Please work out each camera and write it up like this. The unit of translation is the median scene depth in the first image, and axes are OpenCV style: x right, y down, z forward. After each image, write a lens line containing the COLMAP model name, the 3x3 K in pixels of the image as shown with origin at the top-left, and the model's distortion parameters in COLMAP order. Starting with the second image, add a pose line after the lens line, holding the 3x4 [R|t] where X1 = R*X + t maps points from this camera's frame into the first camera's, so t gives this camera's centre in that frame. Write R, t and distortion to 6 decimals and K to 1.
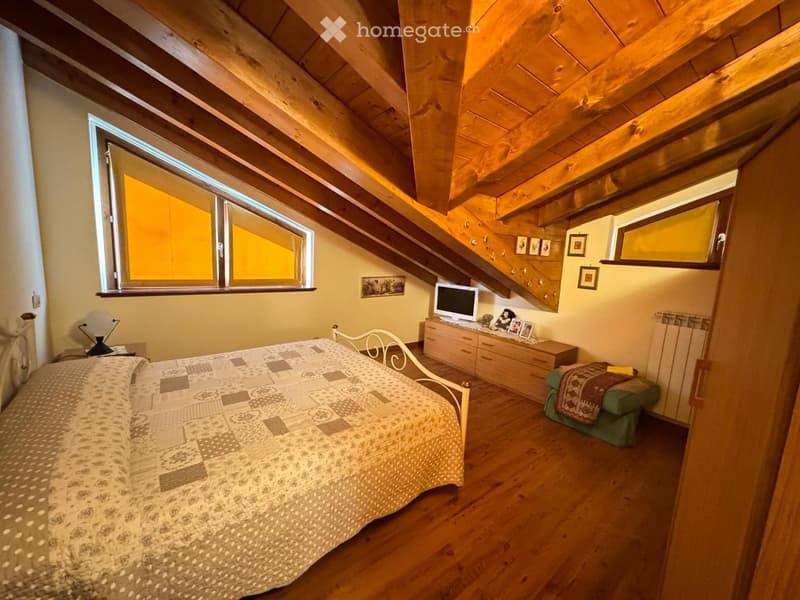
lens RADIAL K [[320.5, 0, 401.4], [0, 320.5, 300.3], [0, 0, 1]] dist [-0.001631, 0.000076]
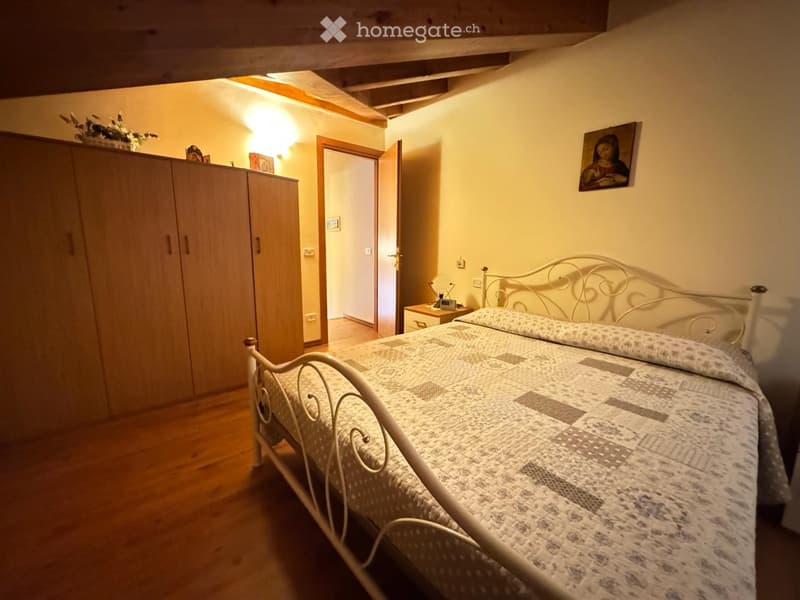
lens RADIAL K [[320.5, 0, 405.6], [0, 320.5, 302.1], [0, 0, 1]] dist [-0.001631, 0.000076]
pose [[-0.996918, -0.057473, -0.053401, -0.121275], [-0.071450, 0.946244, 0.315463, -0.103185], [0.032399, 0.318307, -0.947434, 1.476312]]
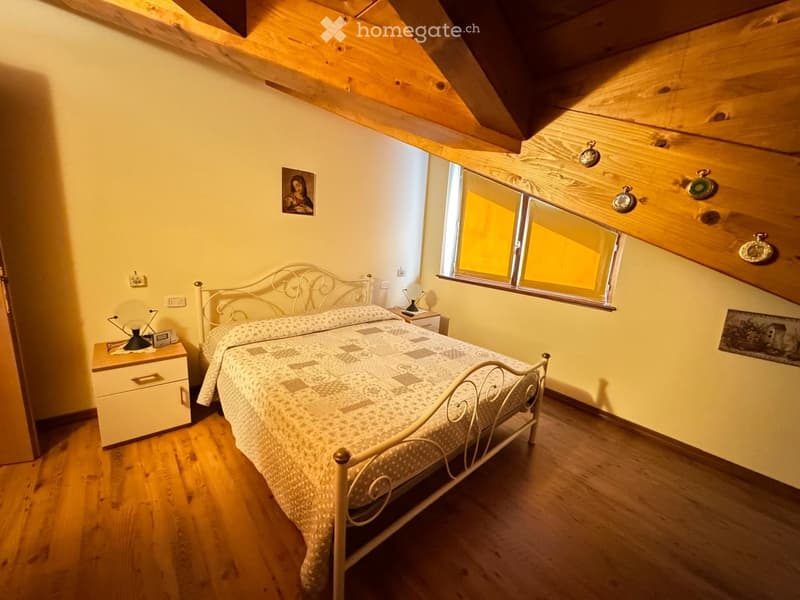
lens RADIAL K [[320.5, 0, 395.7], [0, 320.5, 298.3], [0, 0, 1]] dist [-0.001631, 0.000076]
pose [[0.052364, 0.147632, -0.987655, 0.613091], [-0.206793, 0.969178, 0.133906, -0.087962], [0.976982, 0.197228, 0.081280, 0.832128]]
